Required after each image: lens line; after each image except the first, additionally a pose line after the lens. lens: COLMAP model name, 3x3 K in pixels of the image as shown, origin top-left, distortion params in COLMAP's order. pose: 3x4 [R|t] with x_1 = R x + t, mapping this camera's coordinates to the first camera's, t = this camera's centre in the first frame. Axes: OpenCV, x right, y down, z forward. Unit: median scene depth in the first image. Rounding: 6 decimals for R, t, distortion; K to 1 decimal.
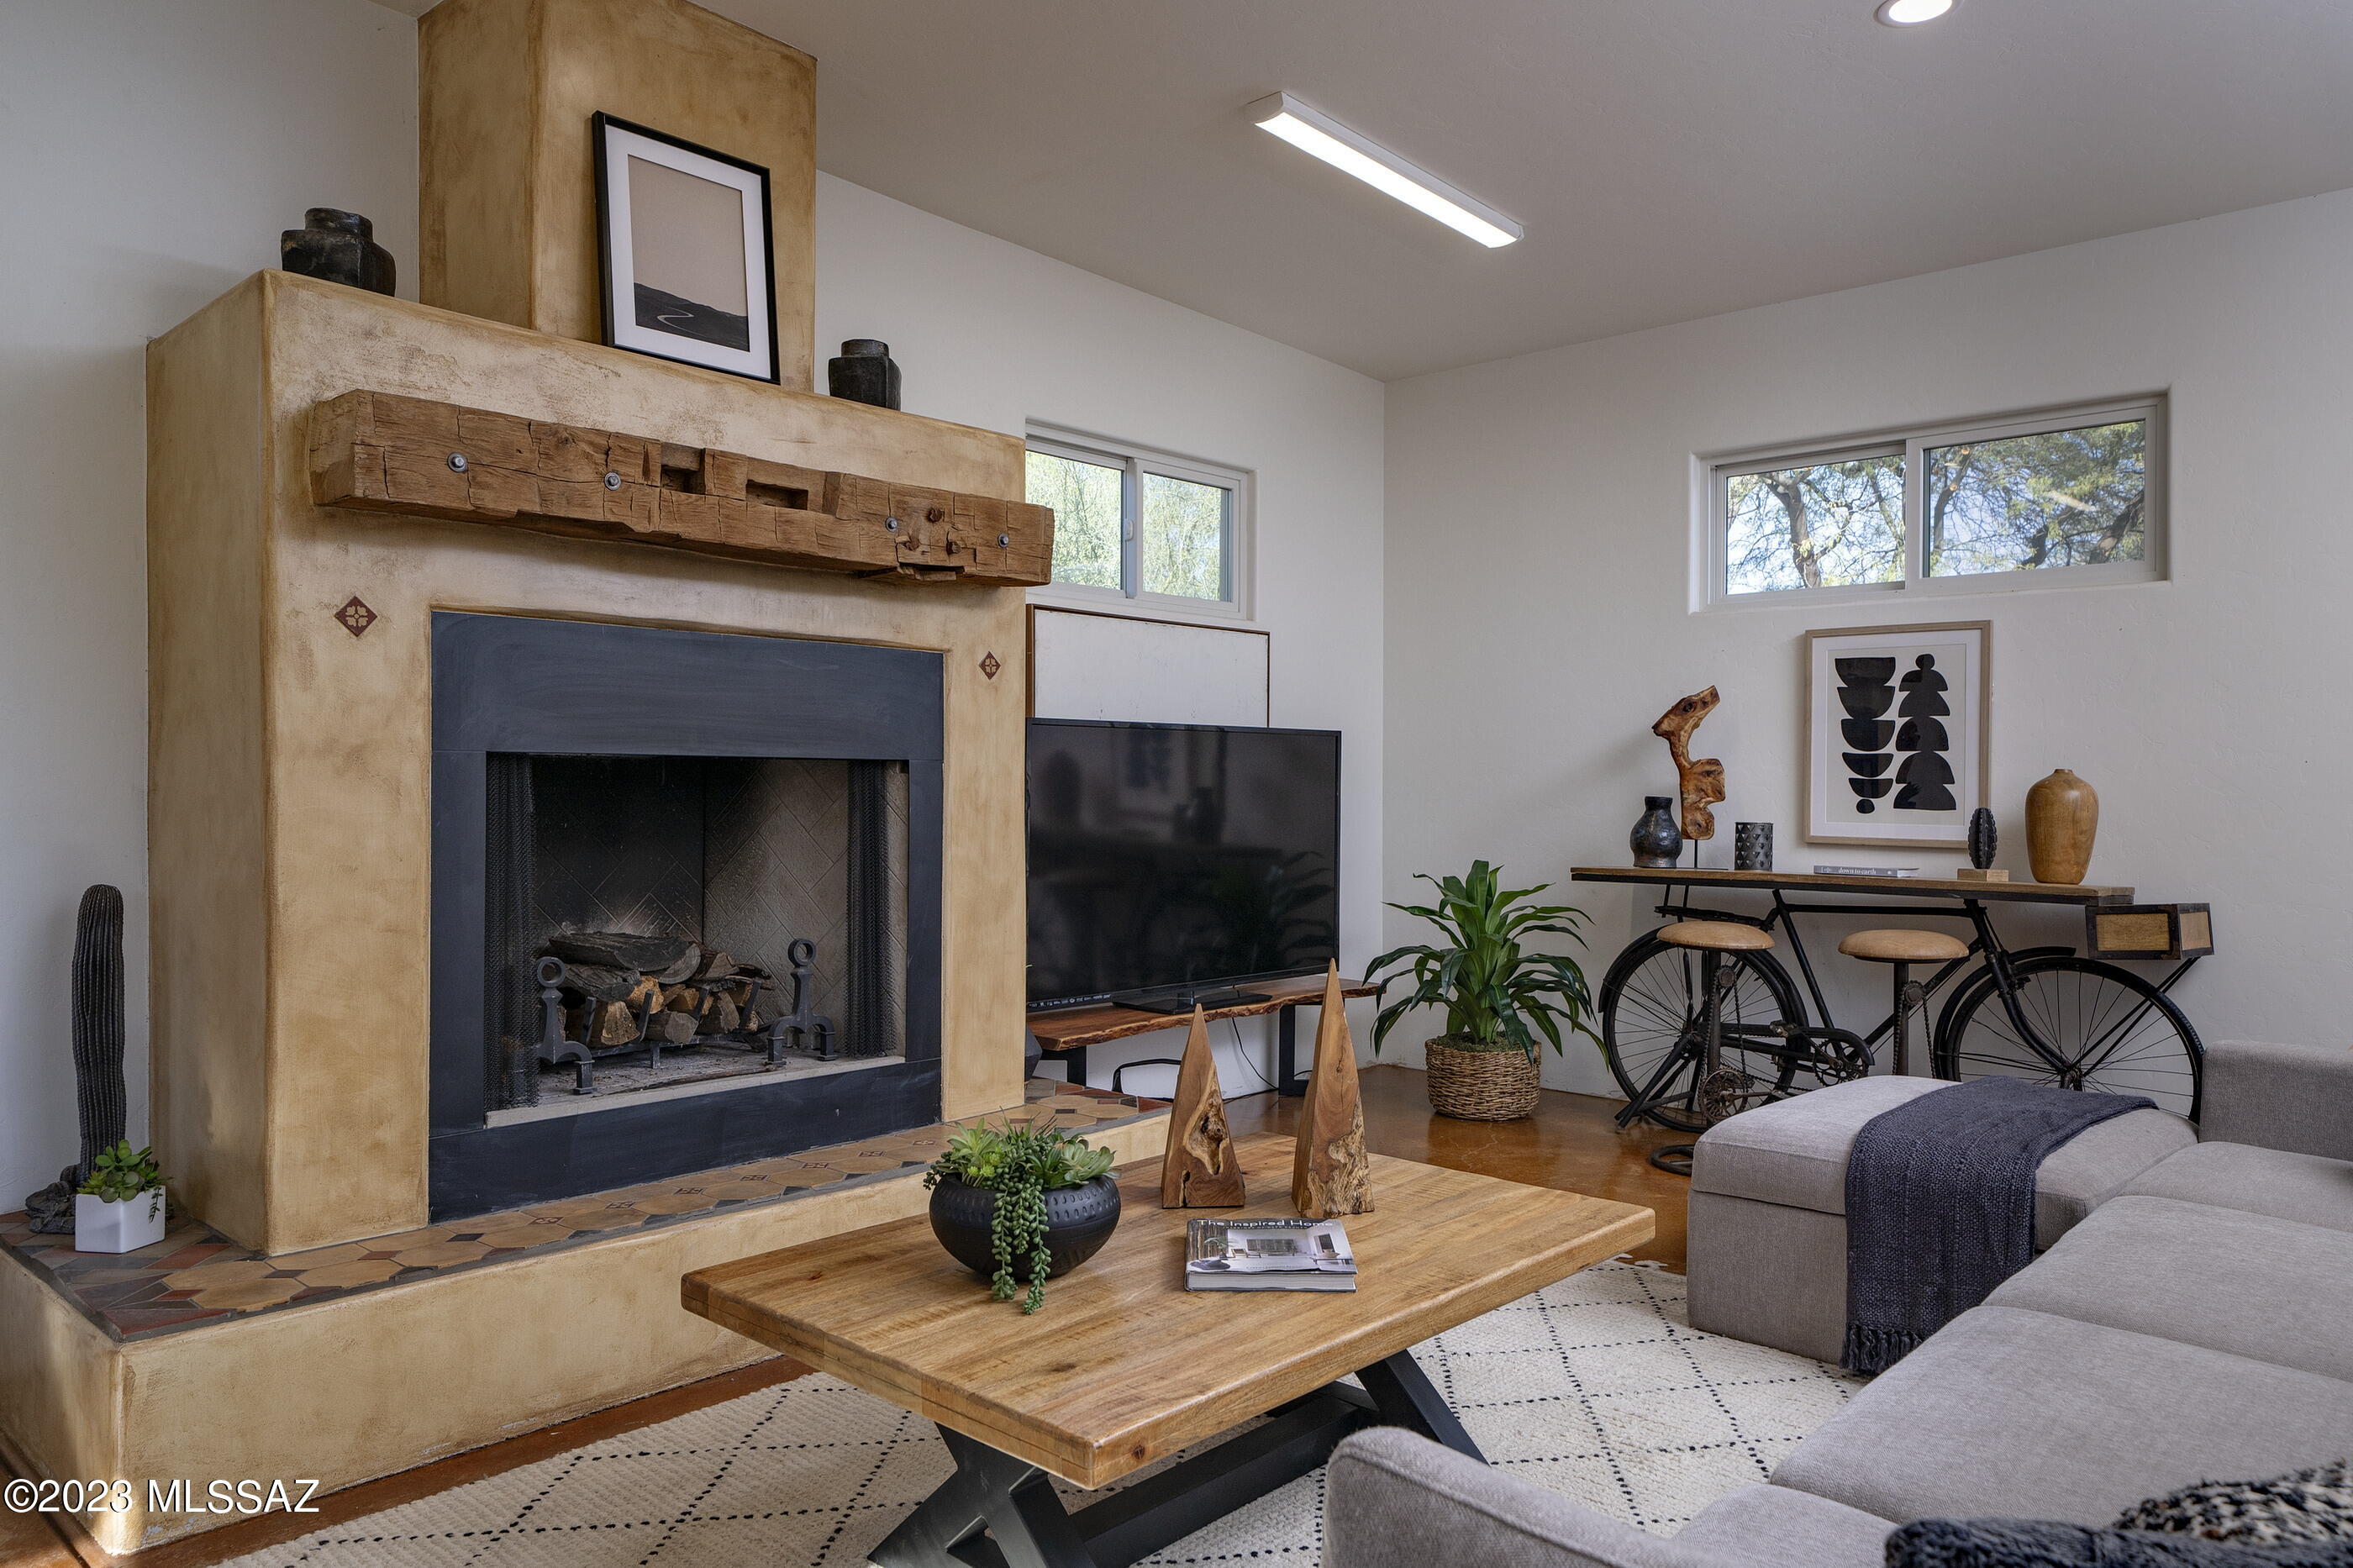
lens RADIAL K [[1560.7, 0, 1170.9], [0, 1560.7, 791.6], [0, 0, 1]] dist [0.002880, -0.000106]
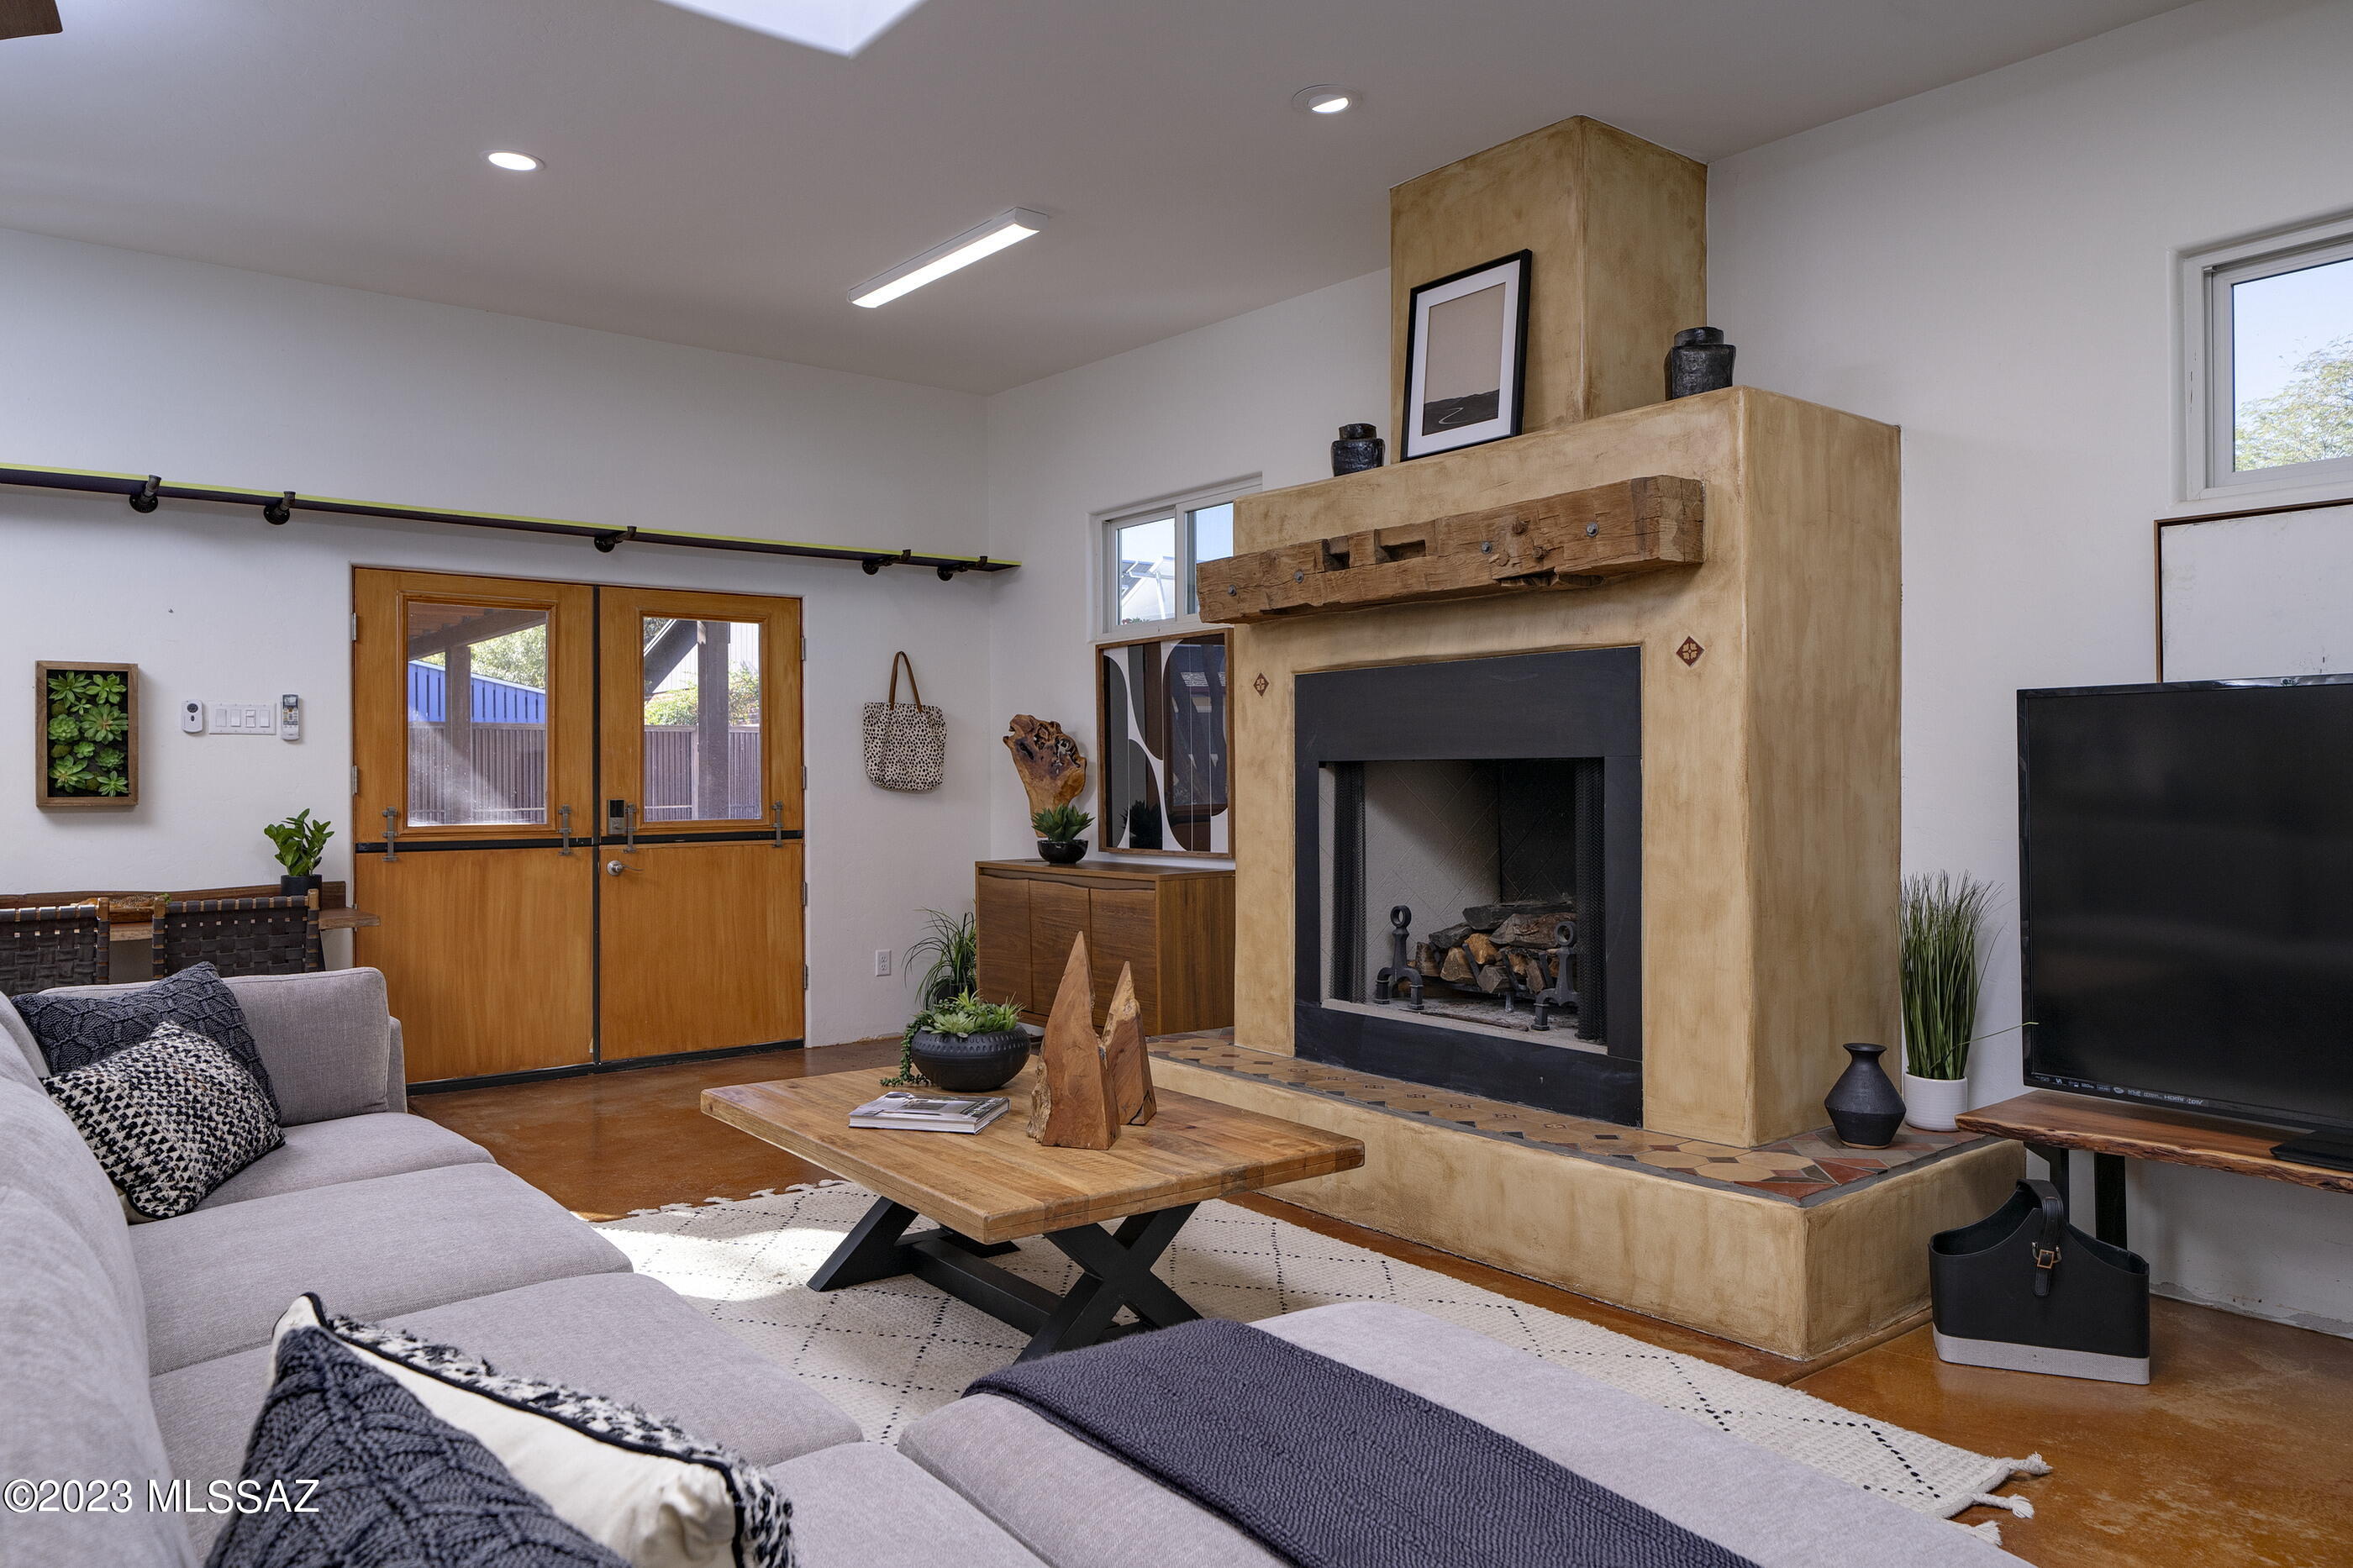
lens RADIAL K [[1560.7, 0, 1178.2], [0, 1560.7, 778.5], [0, 0, 1]] dist [0.002880, -0.000106]
pose [[-0.164398, -0.003620, -0.986387, 0.942623], [-0.000479, 0.999993, -0.003590, -0.002890], [0.986394, -0.000118, -0.164399, 0.957470]]
